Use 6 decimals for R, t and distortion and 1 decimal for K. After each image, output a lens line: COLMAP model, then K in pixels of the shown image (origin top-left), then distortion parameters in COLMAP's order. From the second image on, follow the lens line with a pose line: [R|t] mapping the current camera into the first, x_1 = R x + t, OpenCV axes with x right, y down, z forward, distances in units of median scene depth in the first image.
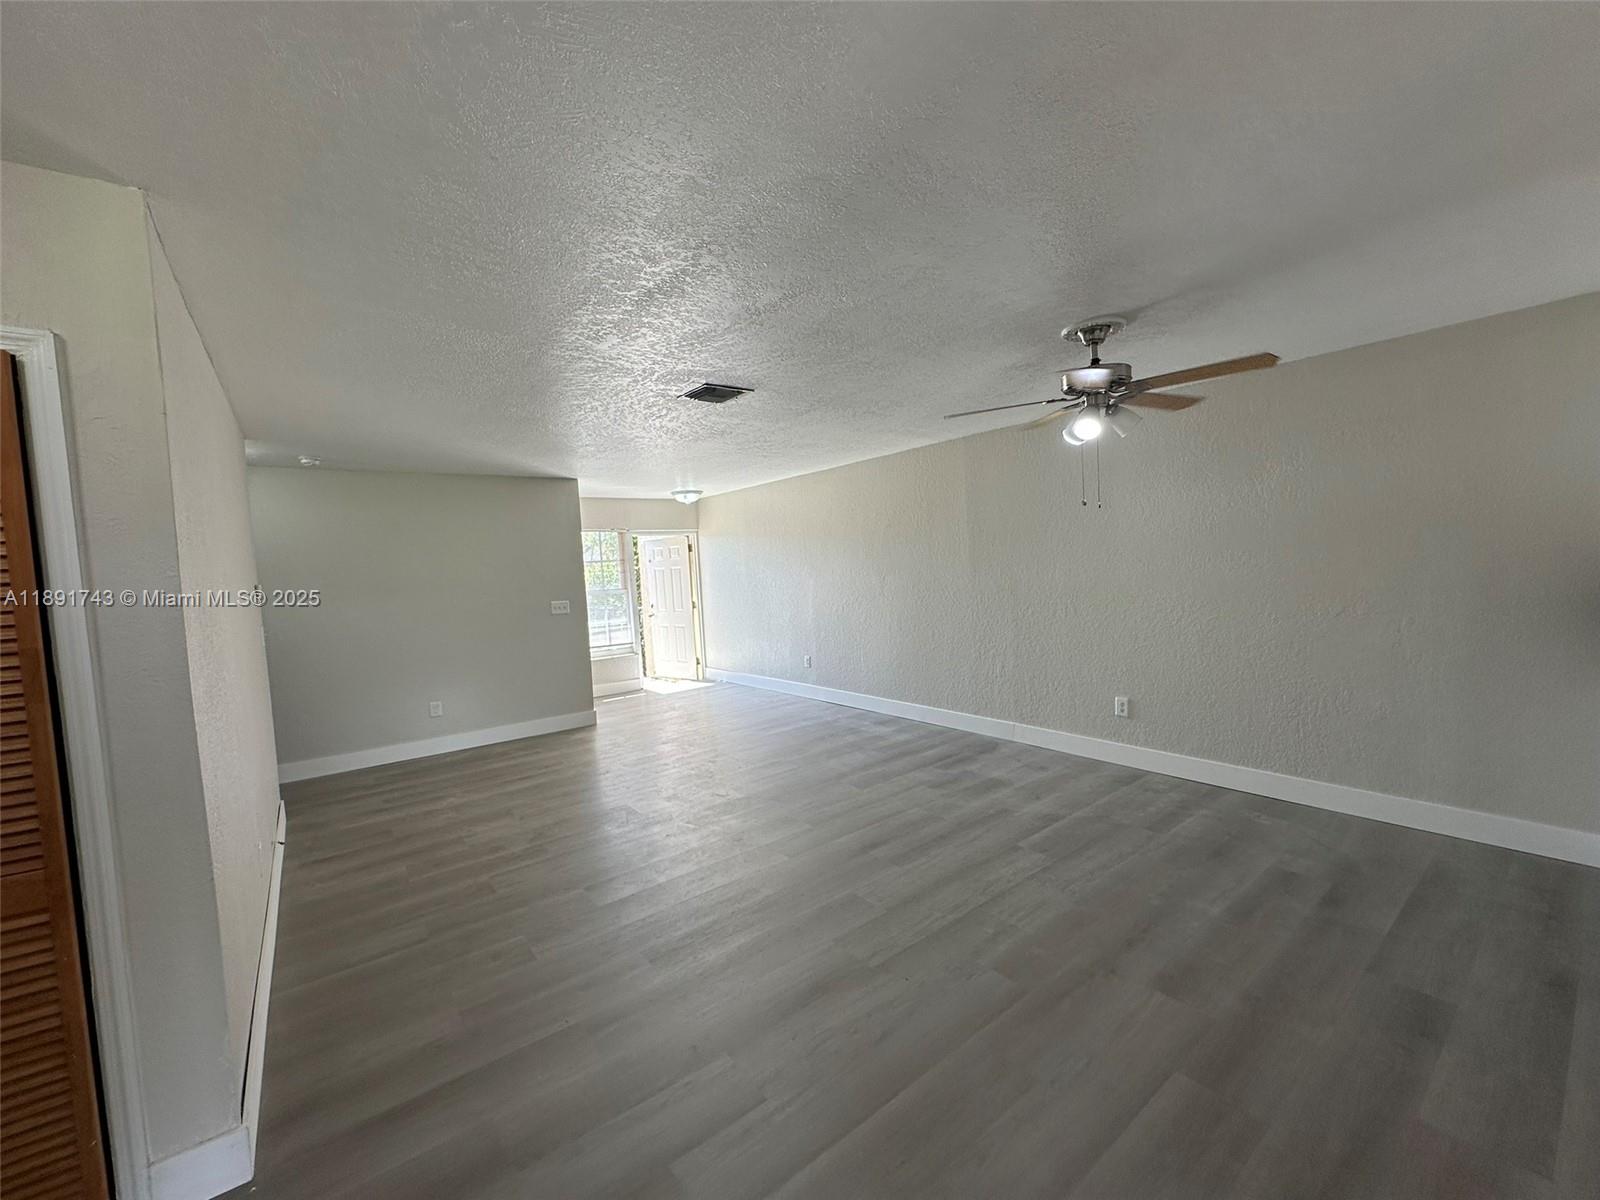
lens RADIAL K [[641.0, 0, 800.0], [0, 641.0, 600.0], [0, 0, 1]] dist [-0.000314, -0.000039]
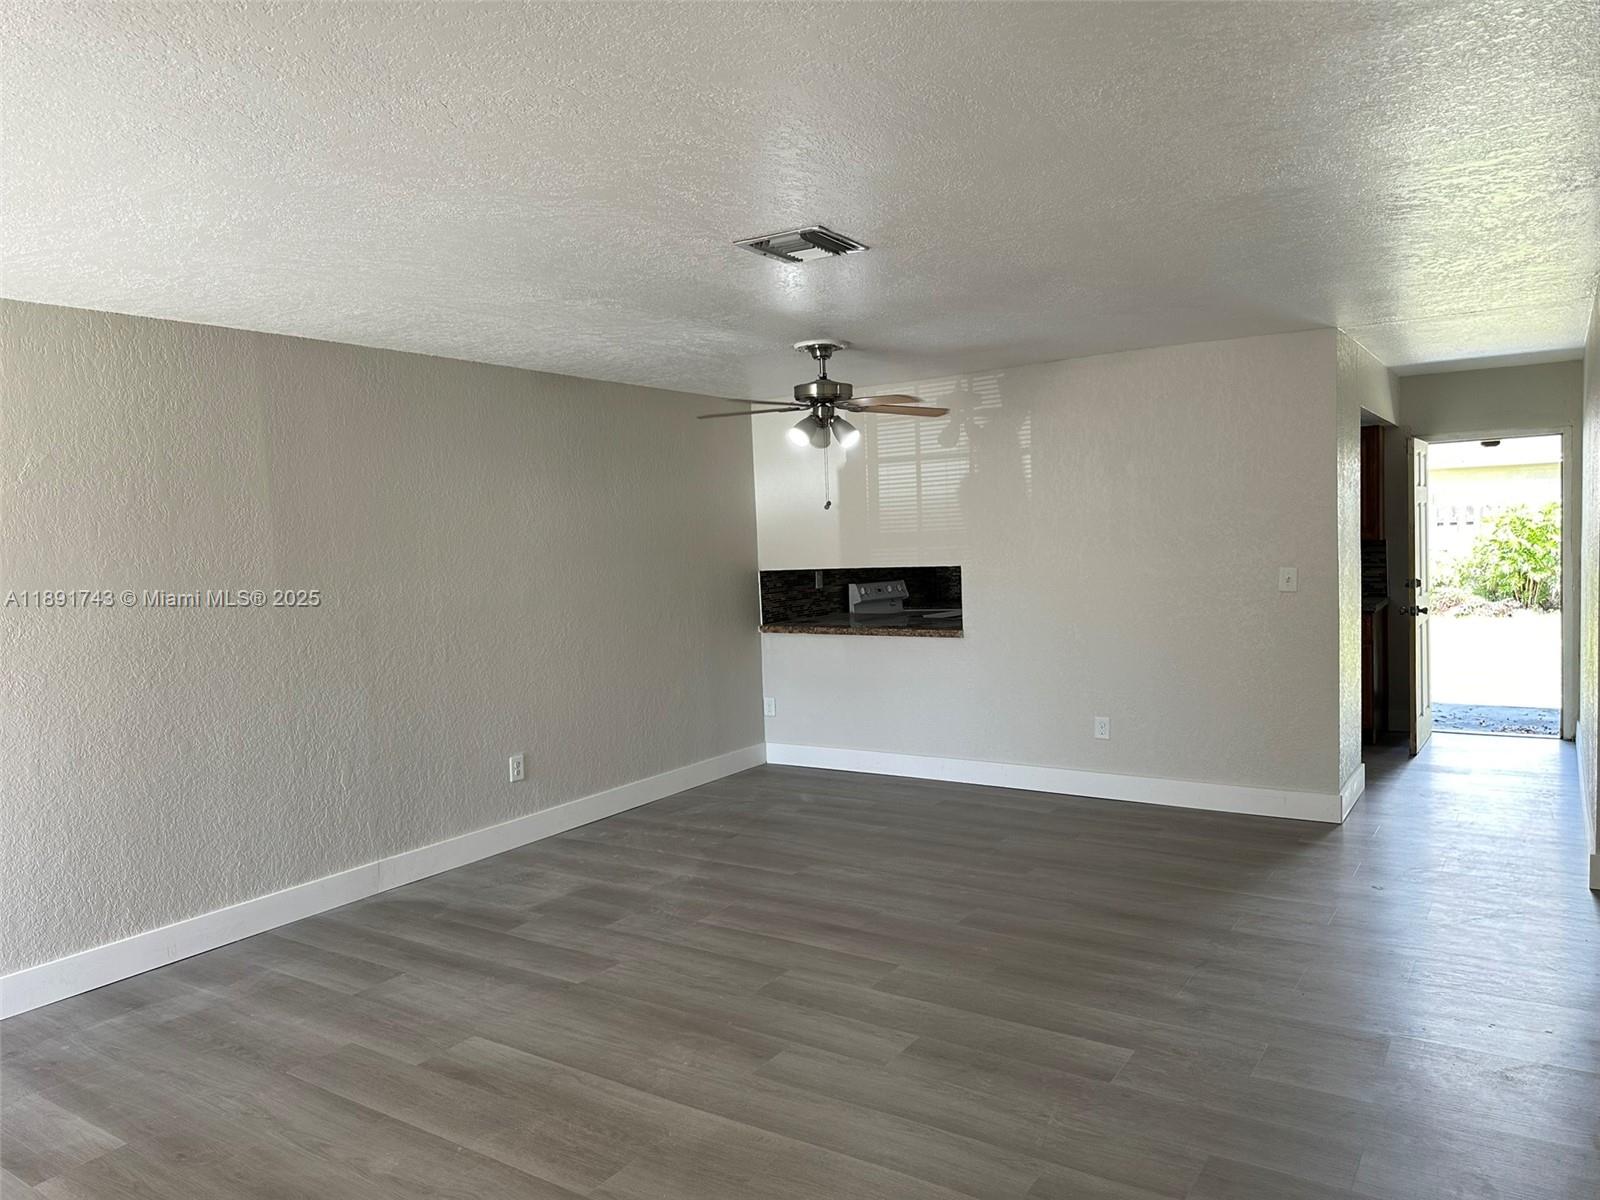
lens RADIAL K [[1133.4, 0, 800.0], [0, 1133.4, 600.0], [0, 0, 1]] dist [-0.005149, -0.003514]
pose [[-0.332922, 0.012232, 0.942875, -0.886487], [0.113774, 0.993132, 0.027289, -0.029190], [-0.936066, 0.116360, -0.332027, 1.130368]]
